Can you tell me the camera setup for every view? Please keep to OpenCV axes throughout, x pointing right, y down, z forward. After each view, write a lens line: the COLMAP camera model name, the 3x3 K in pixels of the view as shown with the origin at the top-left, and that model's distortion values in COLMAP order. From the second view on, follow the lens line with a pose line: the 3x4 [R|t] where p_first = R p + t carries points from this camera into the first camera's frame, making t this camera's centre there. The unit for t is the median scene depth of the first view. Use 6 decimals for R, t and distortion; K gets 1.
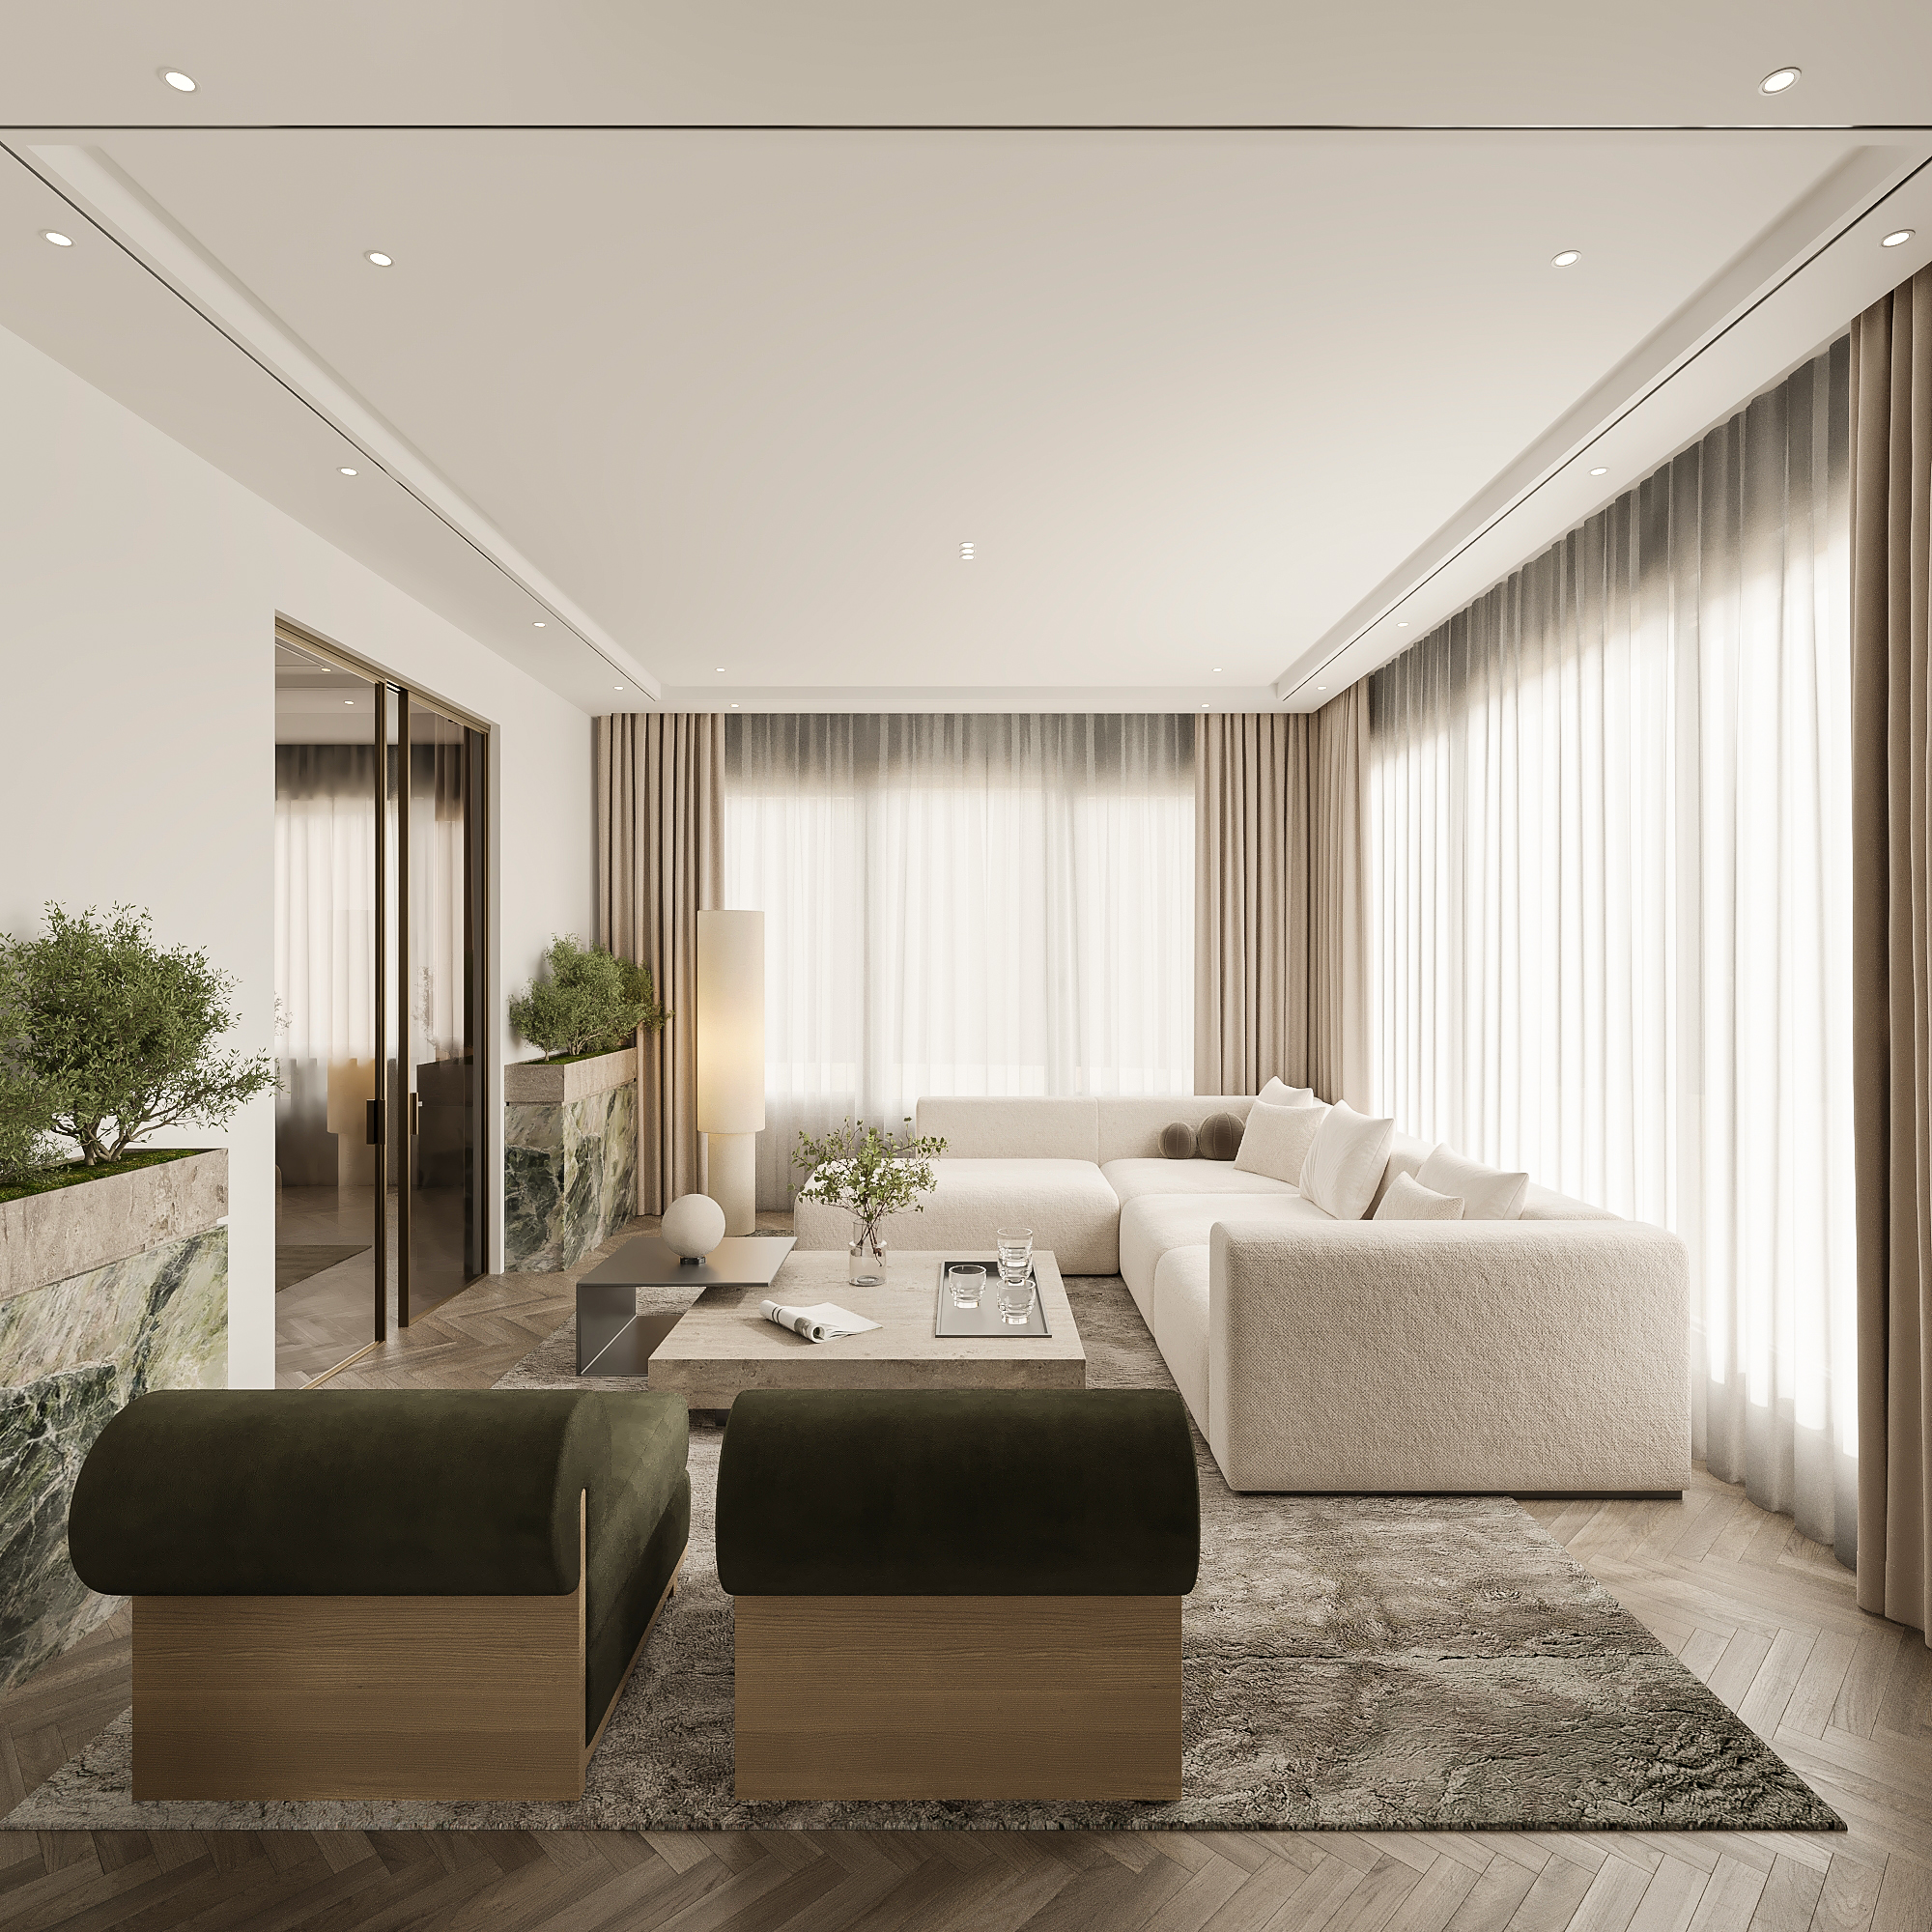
lens RADIAL K [[1143.2, 0, 965.5], [0, 1143.2, 963.7], [0, 0, 1]] dist [-0.004055, -0.001889]
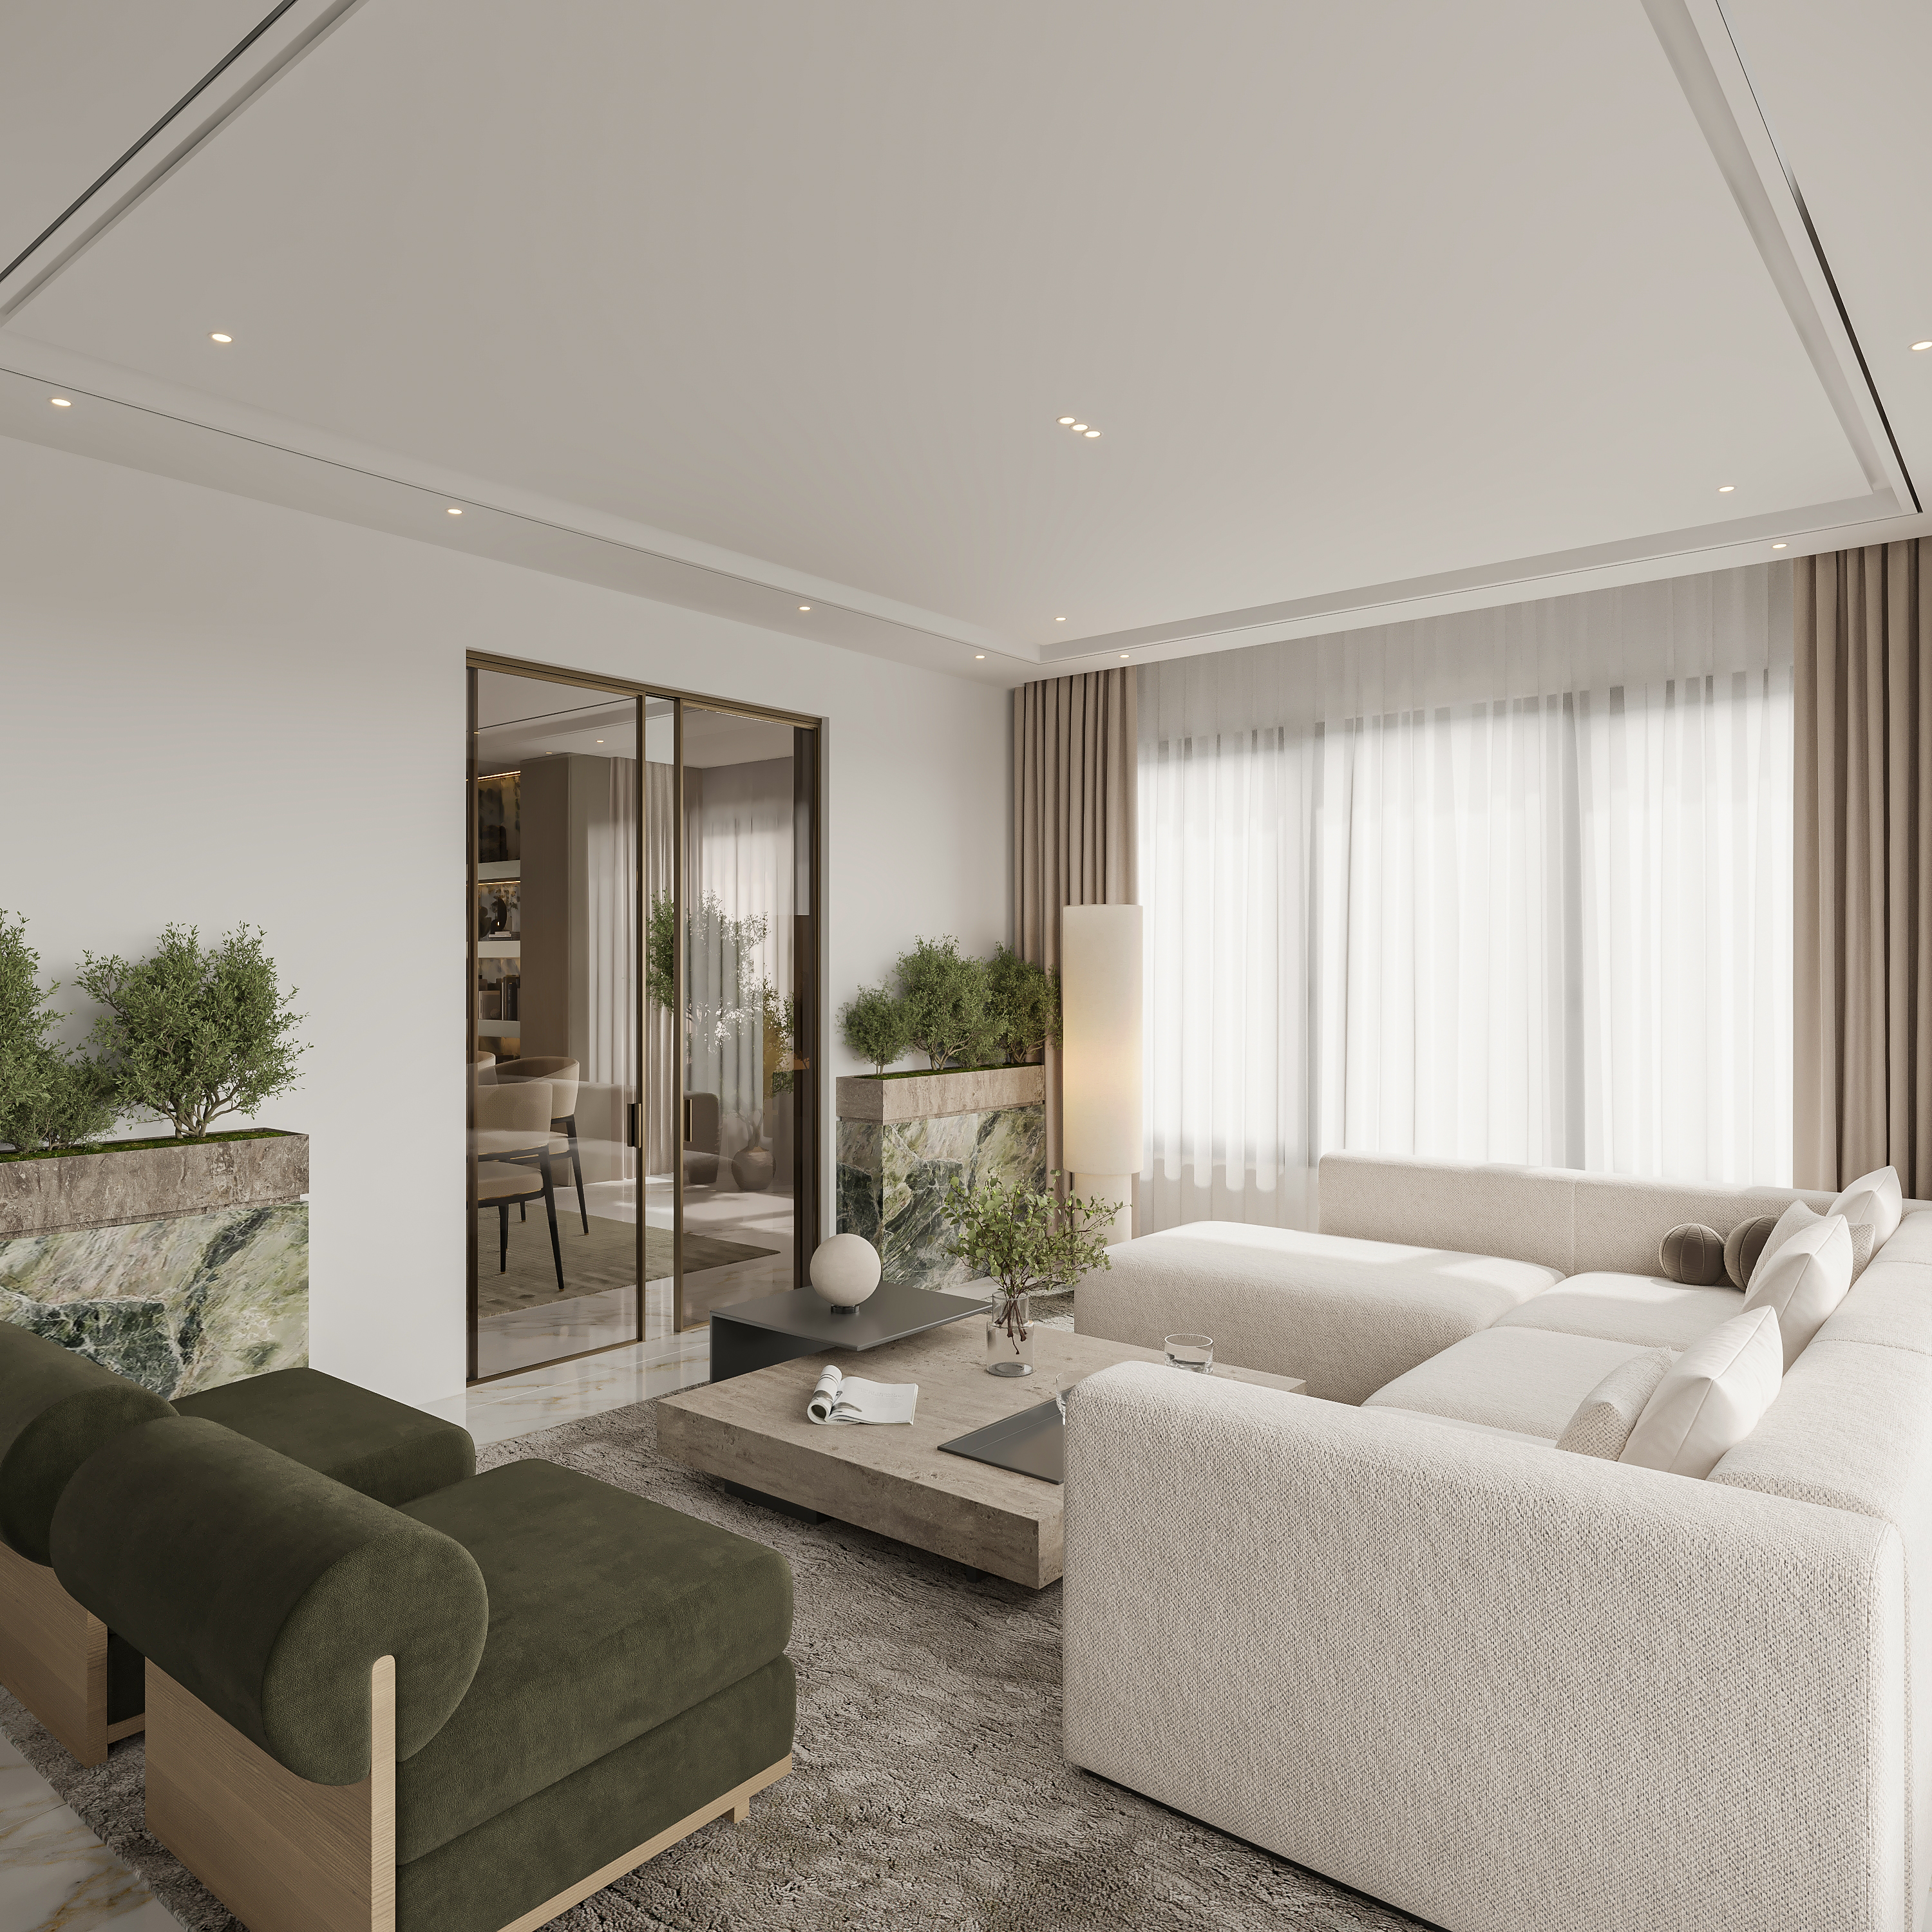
lens RADIAL K [[1375.8, 0, 966.1], [0, 1375.8, 964.4], [0, 0, 1]] dist [-0.000050, -0.001972]
pose [[0.775614, 0.000505, -0.631207, 0.788389], [0.000308, 0.999999, 0.001179, -0.010934], [0.631208, -0.001109, 0.775613, 0.373189]]
